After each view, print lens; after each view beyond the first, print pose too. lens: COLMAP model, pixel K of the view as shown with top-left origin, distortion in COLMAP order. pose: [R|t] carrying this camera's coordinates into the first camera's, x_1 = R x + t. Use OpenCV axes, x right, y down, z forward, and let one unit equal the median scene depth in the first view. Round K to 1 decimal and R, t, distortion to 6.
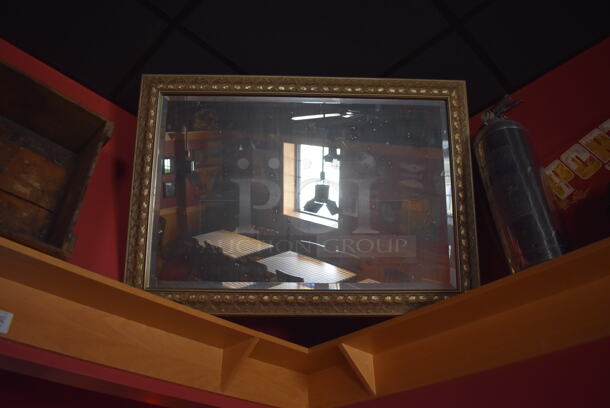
lens RADIAL K [[475.6, 0, 305.0], [0, 475.6, 204.0], [0, 0, 1]] dist [-0.092921, -0.002955]
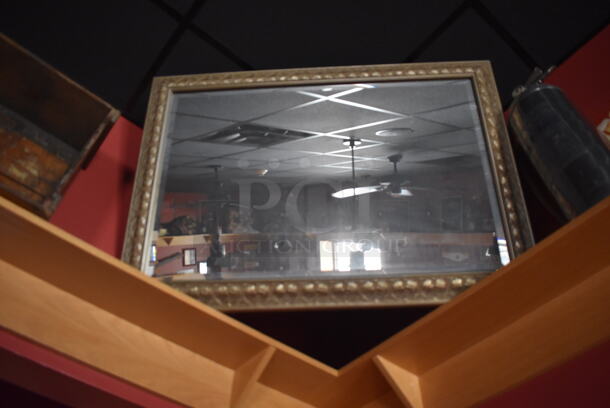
lens RADIAL K [[483.0, 0, 304.9], [0, 483.0, 201.1], [0, 0, 1]] dist [-0.093074, -0.002266]
pose [[0.995292, -0.055700, -0.079314, 0.035018], [0.033296, 0.965060, -0.259903, 0.255032], [0.091019, 0.256039, 0.962372, 0.133550]]
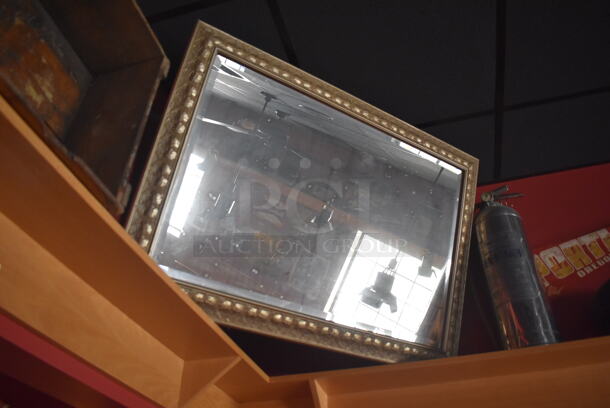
lens RADIAL K [[475.6, 0, 305.0], [0, 475.6, 204.0], [0, 0, 1]] dist [-0.092921, -0.002955]
pose [[0.876883, 0.311798, 0.365867, -0.398251], [-0.292360, 0.950080, -0.108970, 0.074267], [-0.381579, -0.011411, 0.924266, 0.154427]]
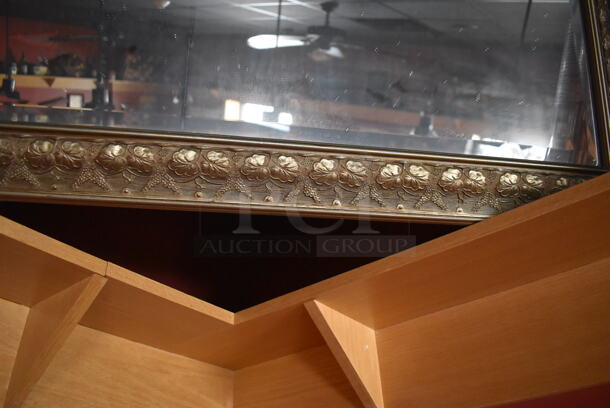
lens RADIAL K [[475.6, 0, 305.0], [0, 475.6, 204.0], [0, 0, 1]] dist [-0.092921, -0.002955]
pose [[0.991800, 0.047533, 0.118630, 0.015994], [-0.049899, 0.998609, 0.017057, 0.208772], [-0.117654, -0.022836, 0.992792, 0.600668]]
